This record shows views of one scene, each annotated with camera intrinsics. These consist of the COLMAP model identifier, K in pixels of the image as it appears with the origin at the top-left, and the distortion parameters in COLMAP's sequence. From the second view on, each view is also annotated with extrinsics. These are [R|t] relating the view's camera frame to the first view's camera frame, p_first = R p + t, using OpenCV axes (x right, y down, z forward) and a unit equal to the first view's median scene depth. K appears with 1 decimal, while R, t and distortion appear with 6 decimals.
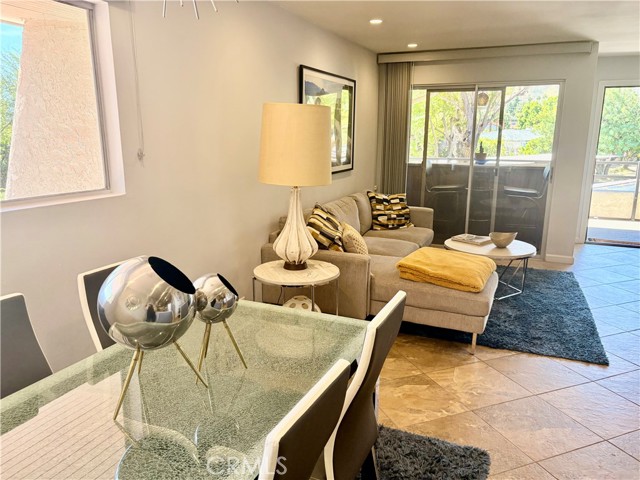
lens RADIAL K [[486.8, 0, 318.1], [0, 486.8, 244.0], [0, 0, 1]] dist [0.033301, -0.029497]
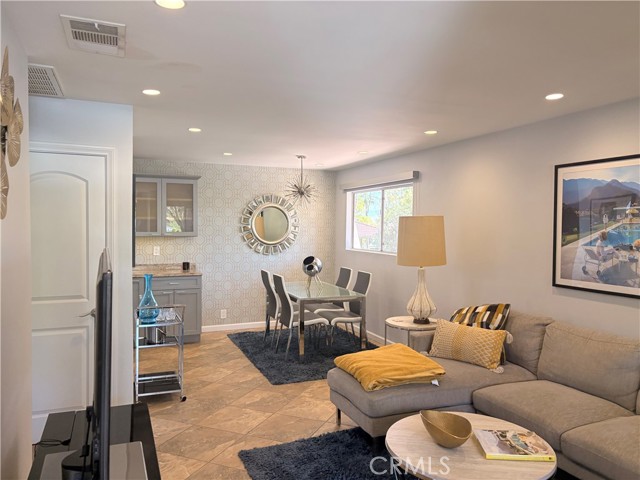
lens RADIAL K [[486.8, 0, 323.7], [0, 486.8, 241.2], [0, 0, 1]] dist [0.033301, -0.029497]
pose [[-0.690586, 0.013609, -0.723122, 1.145325], [-0.172168, 0.967989, 0.182638, -0.383425], [0.702460, 0.250625, -0.666136, 1.614583]]
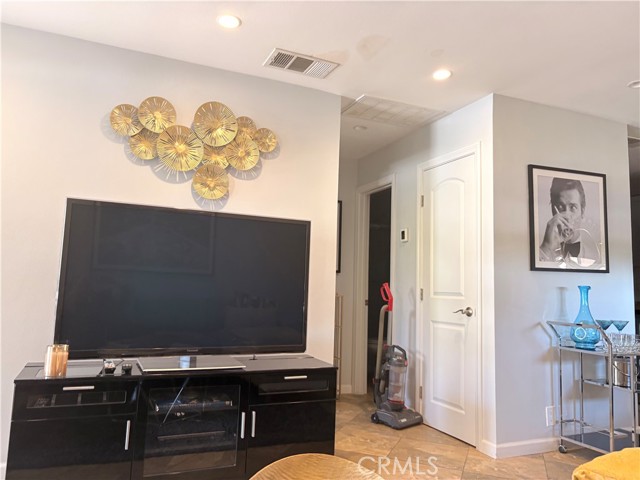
lens RADIAL K [[486.8, 0, 321.4], [0, 486.8, 236.0], [0, 0, 1]] dist [0.033301, -0.029497]
pose [[-0.734867, 0.048484, 0.676476, 0.261504], [0.117323, 0.991492, 0.056388, -0.211327], [-0.667986, 0.120804, -0.734303, 1.550682]]
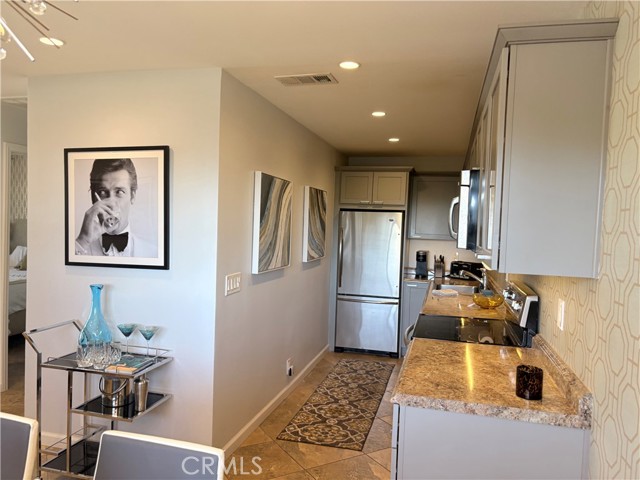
lens RADIAL K [[486.8, 0, 323.0], [0, 486.8, 242.6], [0, 0, 1]] dist [0.033301, -0.029497]
pose [[-0.157141, -0.047533, 0.986432, -0.369822], [0.183115, 0.980118, 0.076399, -0.059644], [-0.970451, 0.192635, -0.145312, 0.201999]]
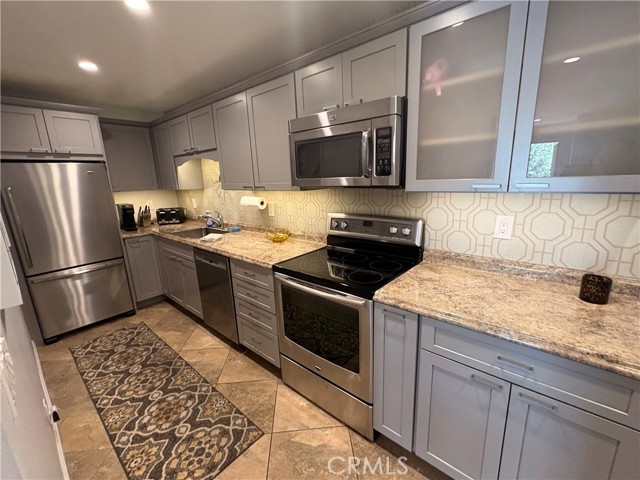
lens RADIAL K [[277.8, 0, 320.6], [0, 277.8, 241.3], [0, 0, 1]] dist [0.000891, 0.000158]
pose [[-0.952430, -0.038625, 0.302299, 0.328638], [0.099775, 0.897749, 0.429059, -0.066618], [-0.287961, 0.438810, -0.851190, 0.304592]]
